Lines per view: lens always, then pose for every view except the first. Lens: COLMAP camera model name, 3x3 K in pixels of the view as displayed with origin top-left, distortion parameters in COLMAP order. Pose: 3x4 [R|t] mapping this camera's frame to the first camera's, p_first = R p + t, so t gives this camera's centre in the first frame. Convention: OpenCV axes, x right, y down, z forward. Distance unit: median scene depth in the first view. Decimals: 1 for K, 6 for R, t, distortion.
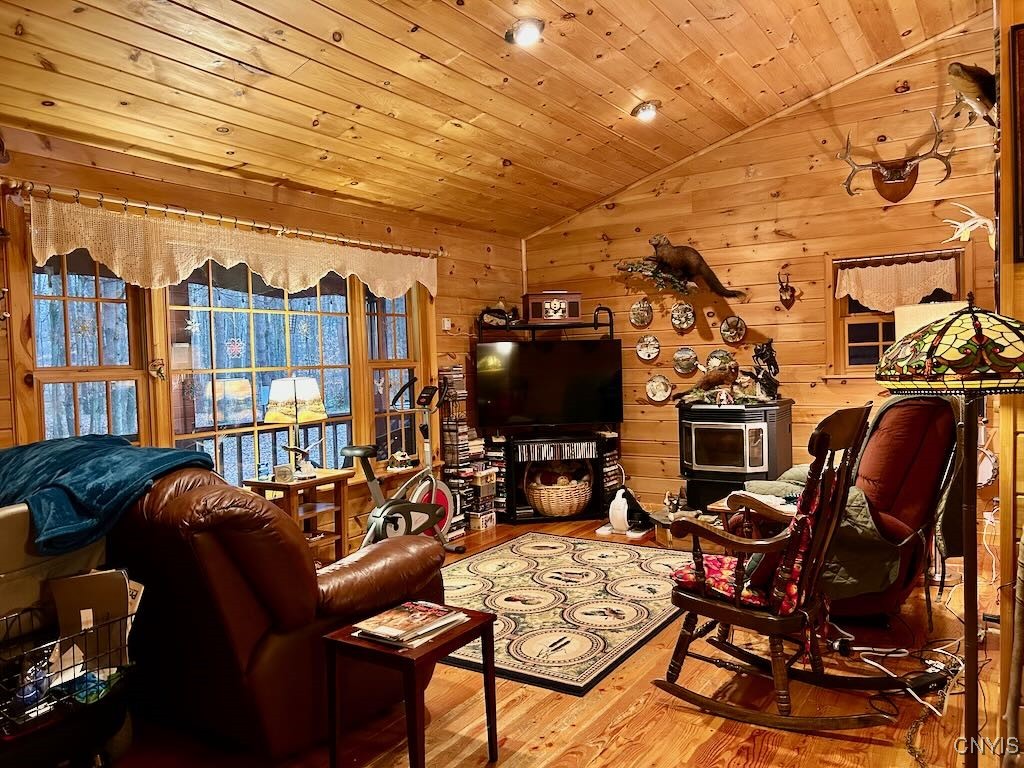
lens RADIAL K [[764.5, 0, 511.4], [0, 764.5, 389.3], [0, 0, 1]] dist [-0.008360, -0.006607]
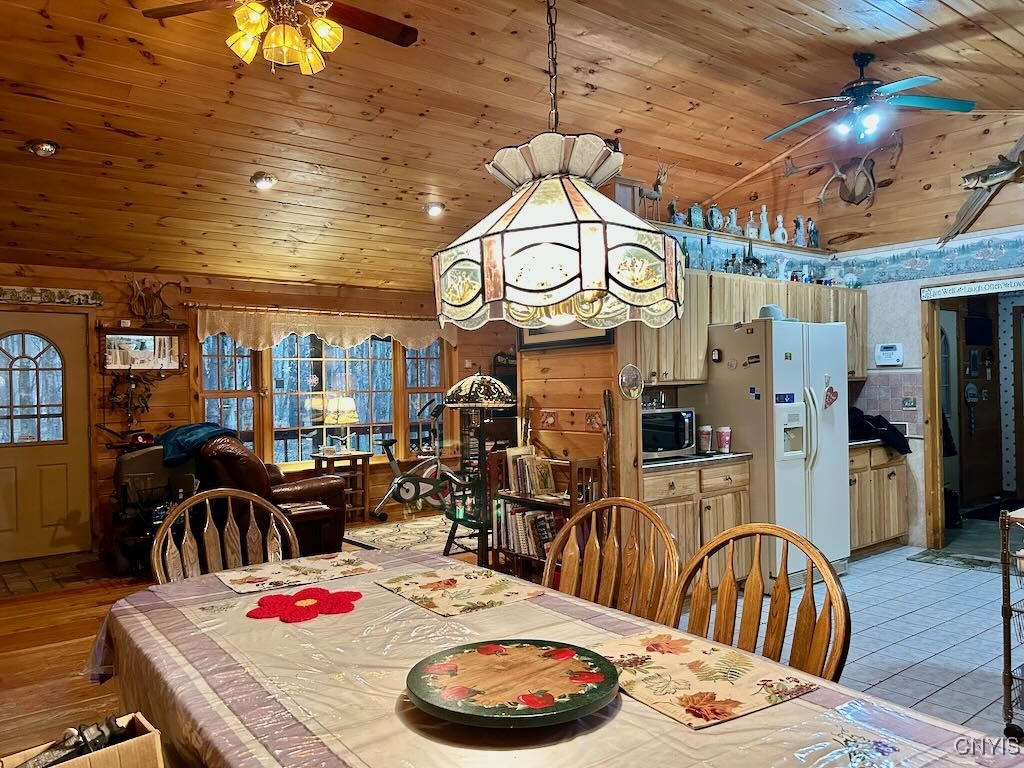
lens RADIAL K [[773.5, 0, 509.1], [0, 773.5, 385.1], [0, 0, 1]] dist [0.055406, -0.059162]
pose [[0.945767, 0.015735, -0.324464, 0.595553], [-0.025393, 0.999351, -0.025553, -0.007743], [0.323852, 0.032407, 0.945553, -0.505240]]
